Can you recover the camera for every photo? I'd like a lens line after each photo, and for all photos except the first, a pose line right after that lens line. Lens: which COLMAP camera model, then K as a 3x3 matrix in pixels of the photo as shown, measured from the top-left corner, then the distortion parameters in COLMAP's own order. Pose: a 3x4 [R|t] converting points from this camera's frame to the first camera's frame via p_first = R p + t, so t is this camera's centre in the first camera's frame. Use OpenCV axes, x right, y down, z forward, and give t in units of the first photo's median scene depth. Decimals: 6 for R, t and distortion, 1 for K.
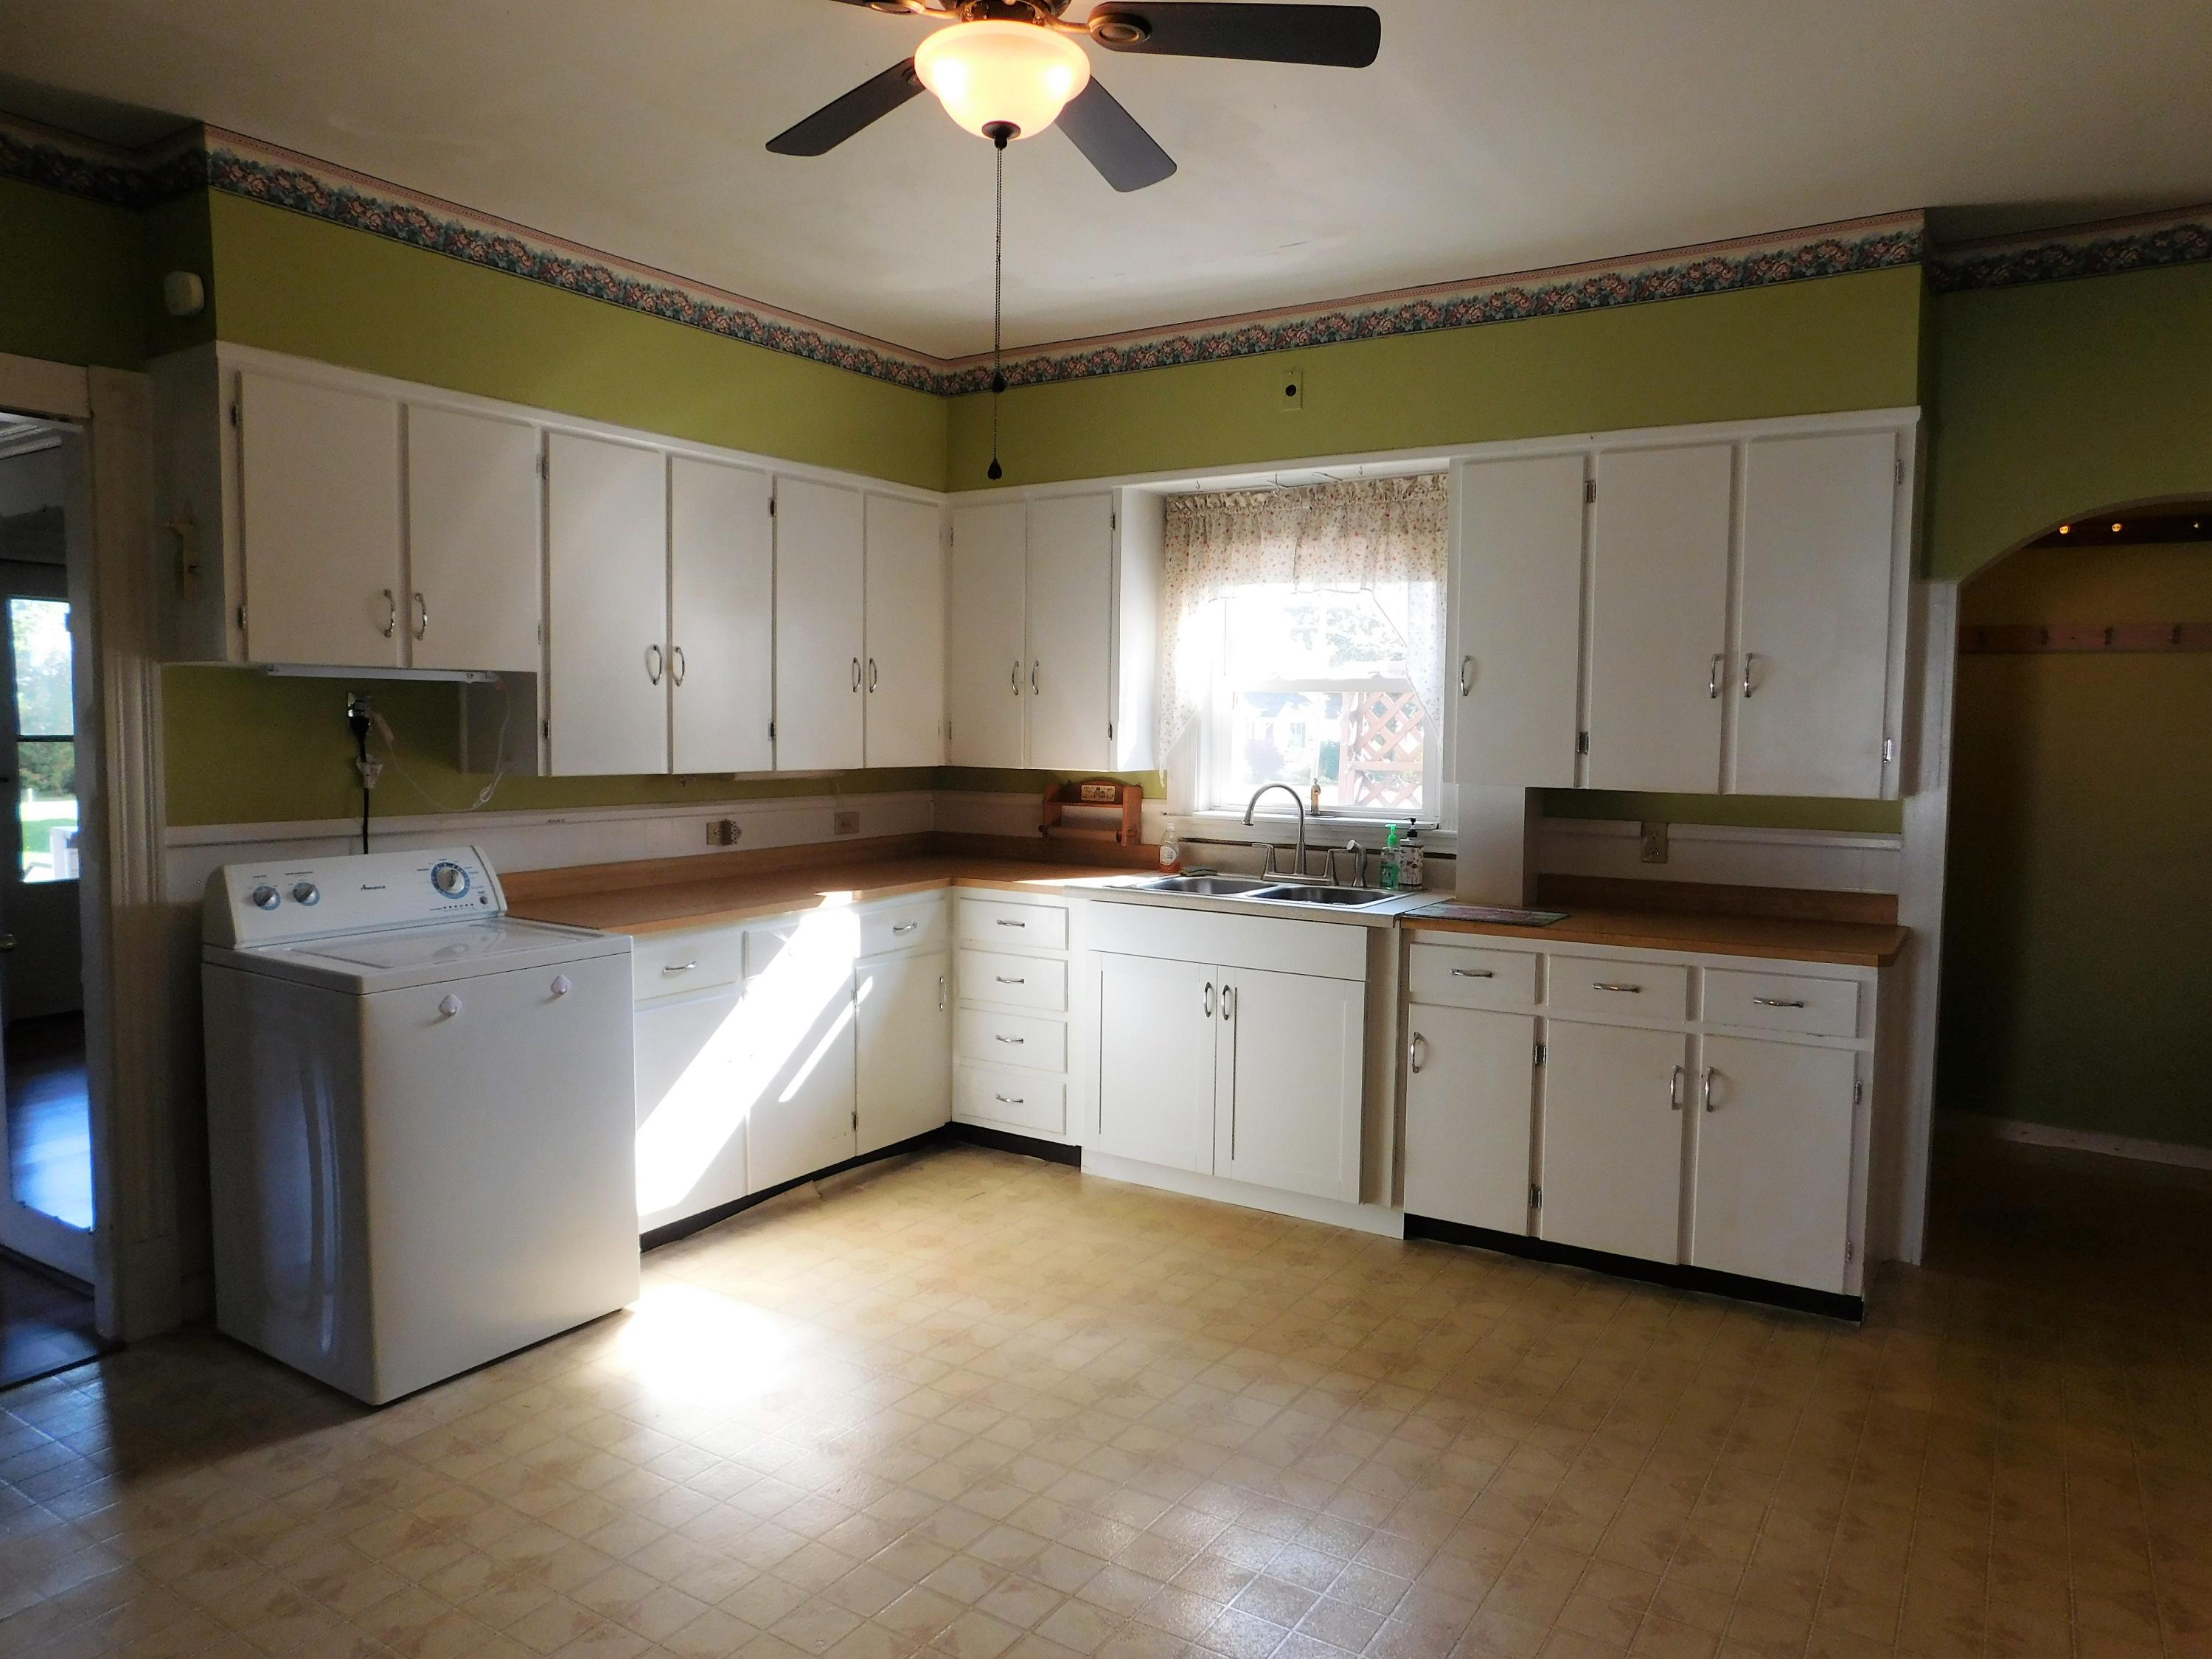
lens RADIAL K [[1473.8, 0, 1093.7], [0, 1473.8, 820.4], [0, 0, 1]] dist [-0.060080, 0.032499]
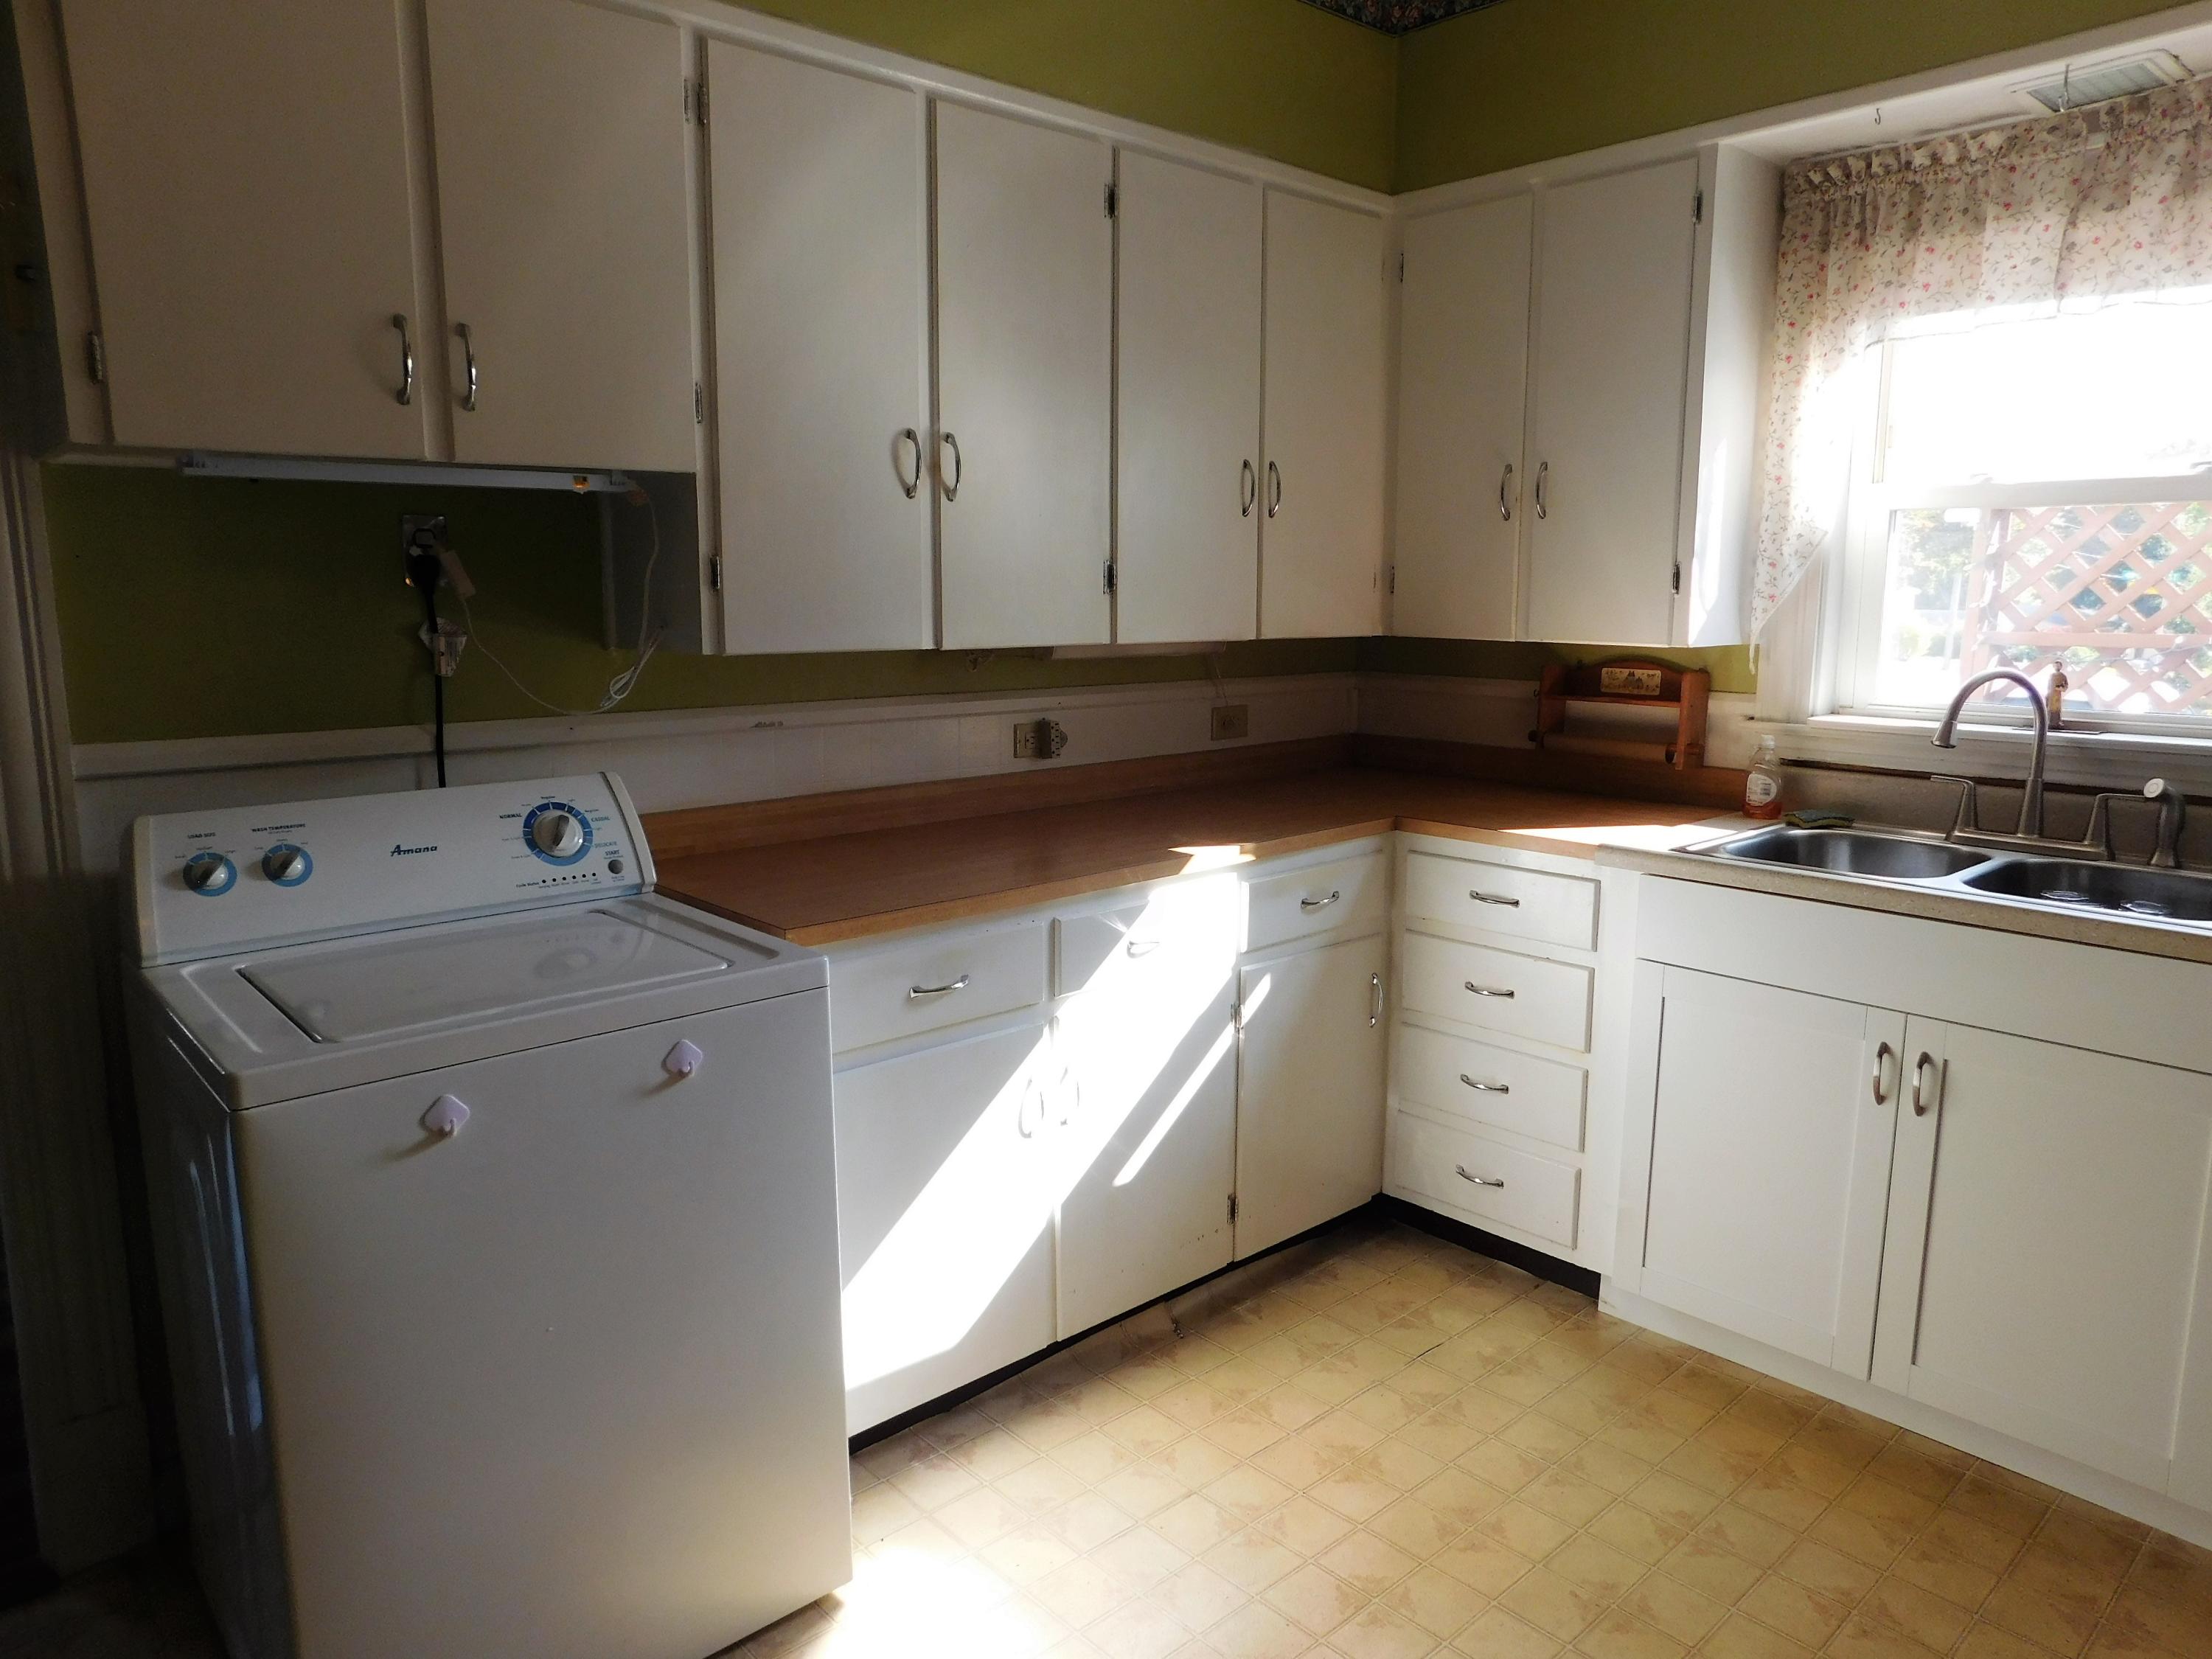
lens RADIAL K [[1473.8, 0, 1105.2], [0, 1473.8, 826.9], [0, 0, 1]] dist [-0.060080, 0.032499]
pose [[0.969049, 0.031305, -0.244875, -0.068005], [-0.008342, 0.995513, 0.094256, -0.015718], [0.246727, -0.089296, 0.964962, 0.401430]]
